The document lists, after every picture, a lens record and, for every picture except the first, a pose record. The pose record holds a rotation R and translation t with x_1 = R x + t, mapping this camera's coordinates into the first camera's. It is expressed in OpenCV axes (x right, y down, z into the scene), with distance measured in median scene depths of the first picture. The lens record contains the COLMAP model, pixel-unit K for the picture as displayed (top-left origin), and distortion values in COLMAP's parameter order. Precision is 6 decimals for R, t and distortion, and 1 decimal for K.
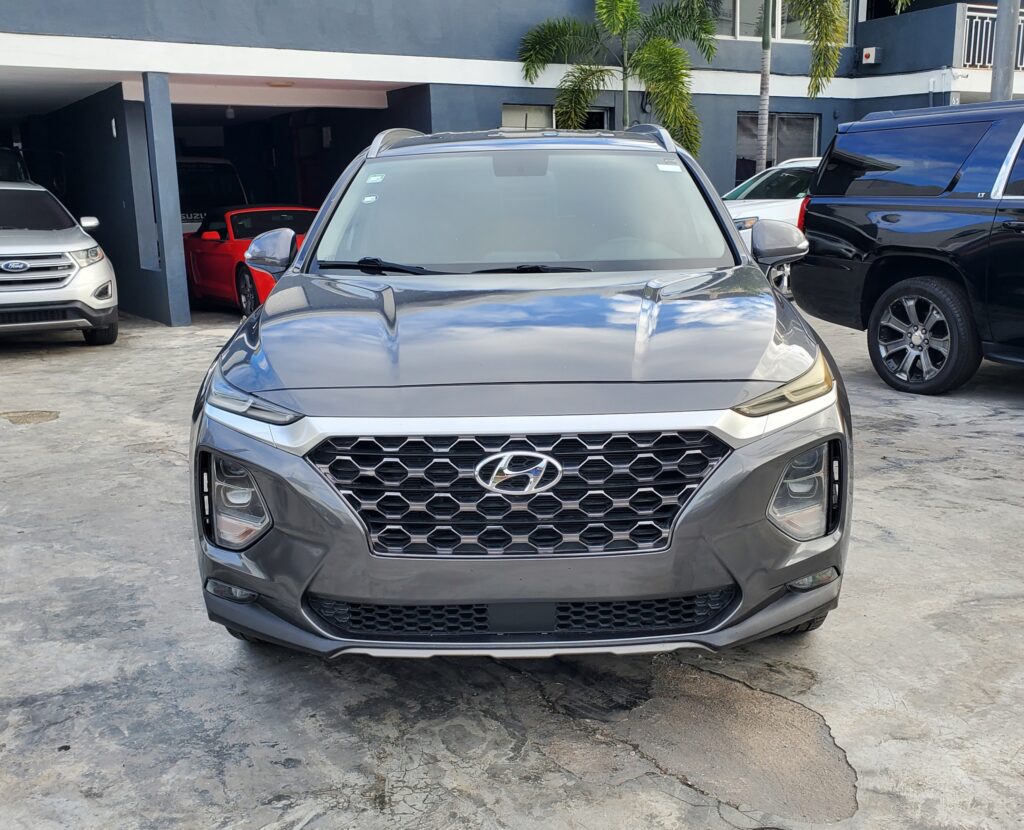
lens RADIAL K [[1070.7, 0, 512.0], [0, 1070.7, 415.0], [0, 0, 1]] dist [0.000907, -0.008616]
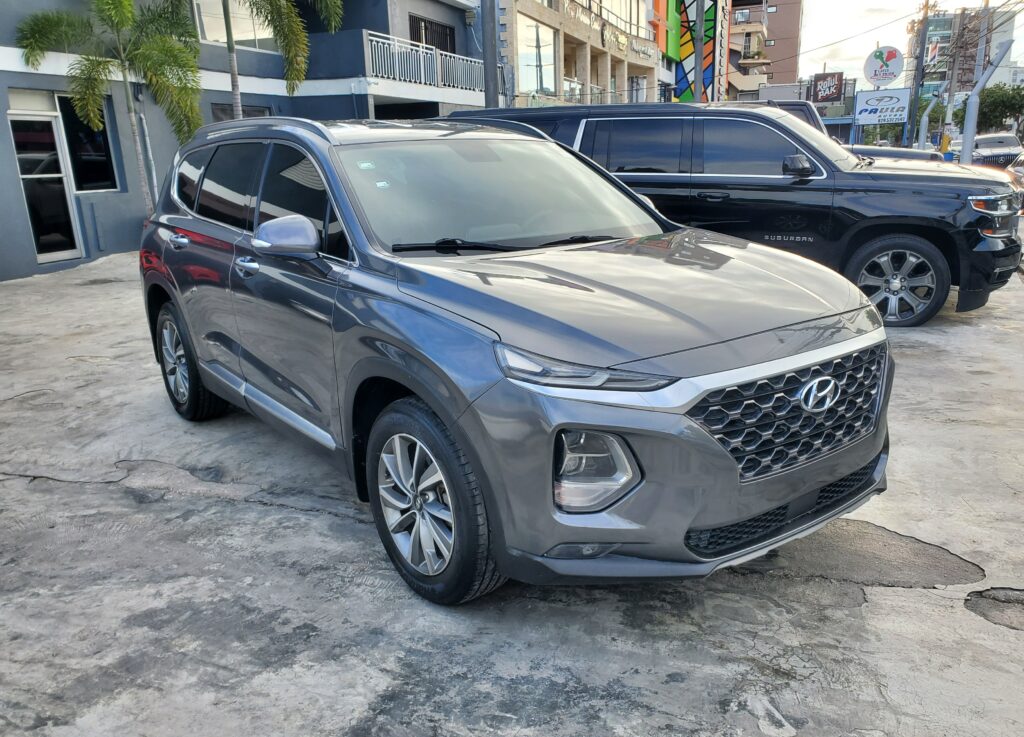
lens RADIAL K [[820.5, 0, 512.0], [0, 820.5, 368.5], [0, 0, 1]] dist [0.001947, 0.008294]
pose [[0.792419, -0.152293, 0.590659, -0.546704], [0.131924, 0.988202, 0.077807, -0.065091], [-0.595540, 0.016266, 0.803161, 0.257474]]
